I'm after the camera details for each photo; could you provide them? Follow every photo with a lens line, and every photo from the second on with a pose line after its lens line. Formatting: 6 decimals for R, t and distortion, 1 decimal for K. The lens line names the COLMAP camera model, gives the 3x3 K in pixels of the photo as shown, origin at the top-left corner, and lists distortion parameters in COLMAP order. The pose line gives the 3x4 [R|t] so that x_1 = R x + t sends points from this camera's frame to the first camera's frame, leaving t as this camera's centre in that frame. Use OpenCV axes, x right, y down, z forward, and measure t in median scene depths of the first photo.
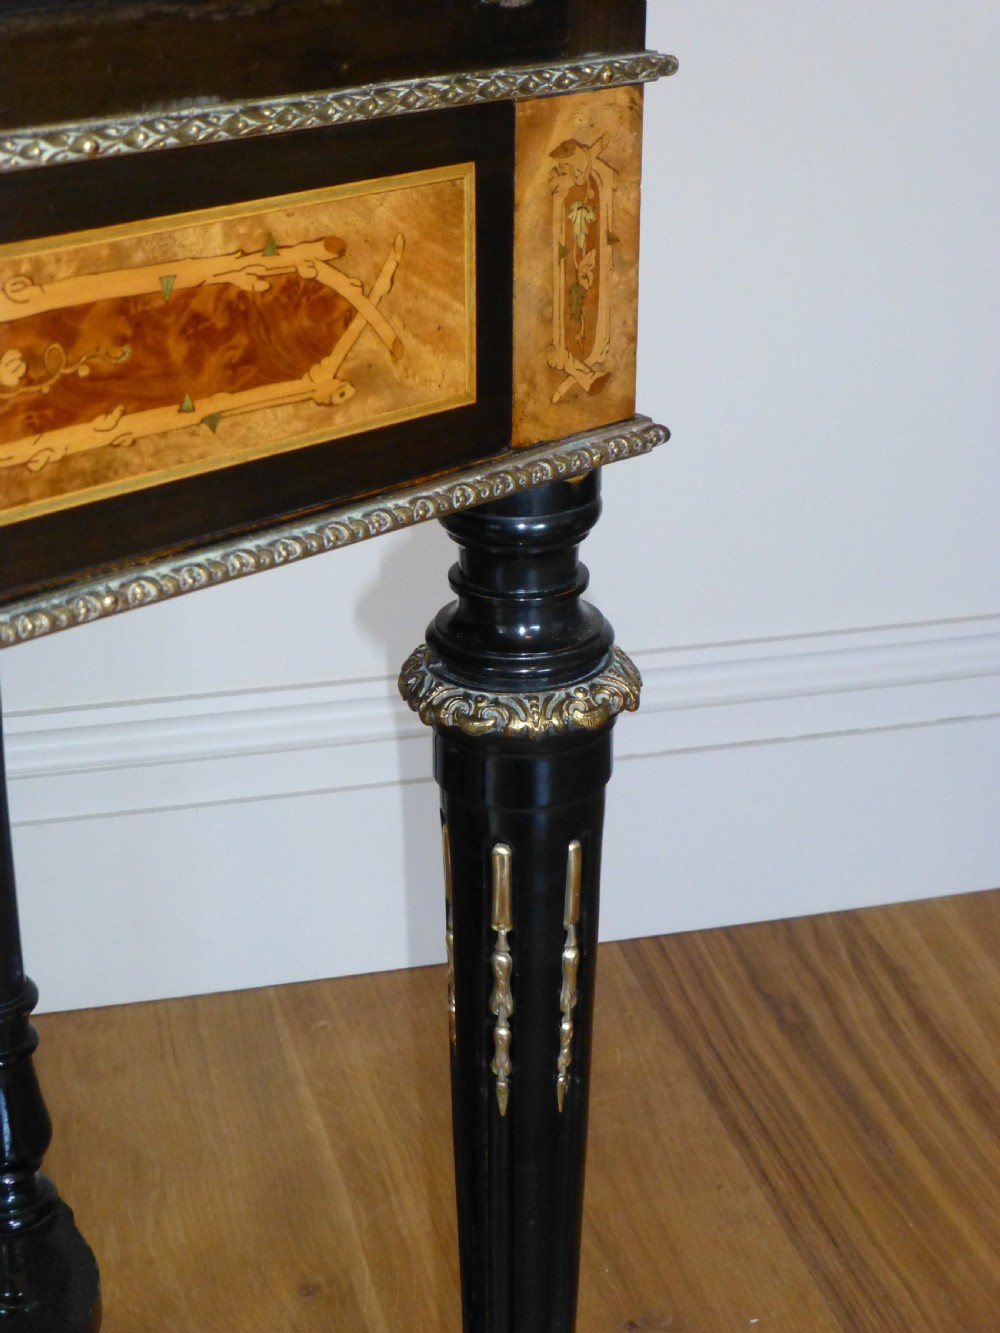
lens RADIAL K [[2164.8, 0, 497.8], [0, 2164.8, 672.0], [0, 0, 1]] dist [-0.109387, 0.000000]
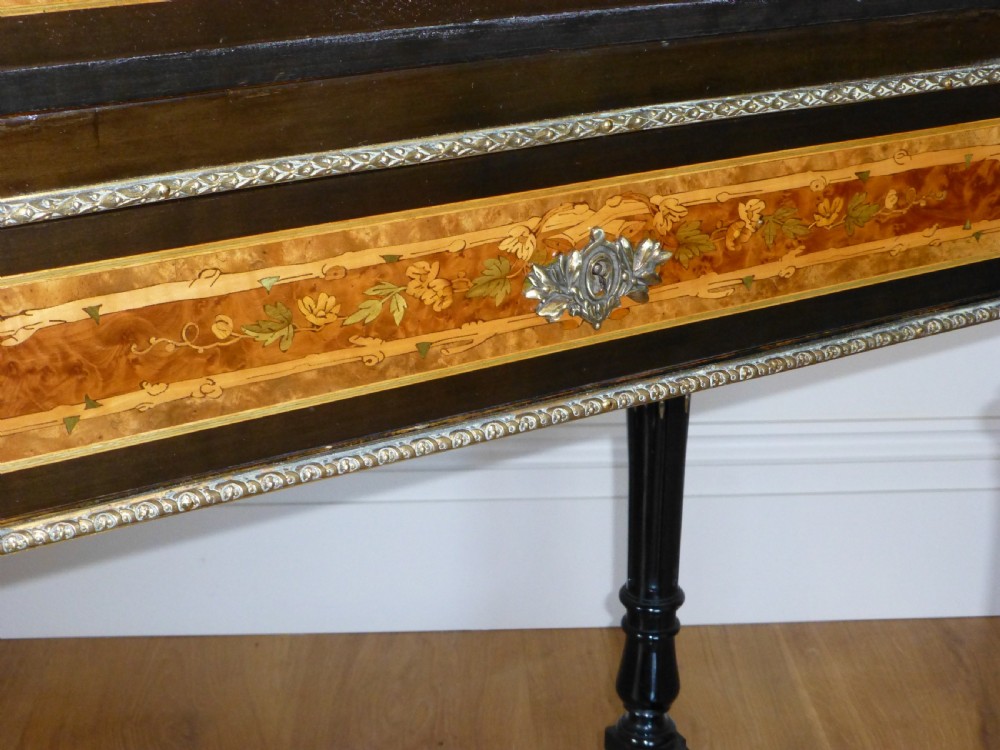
lens RADIAL K [[1624.0, 0, 505.8], [0, 1624.0, 367.4], [0, 0, 1]] dist [-0.109387, 0.000000]
pose [[0.978359, 0.070524, -0.194525, -0.255993], [-0.078591, 0.996325, -0.034060, 0.072069], [0.191408, 0.048610, 0.980306, -0.395371]]
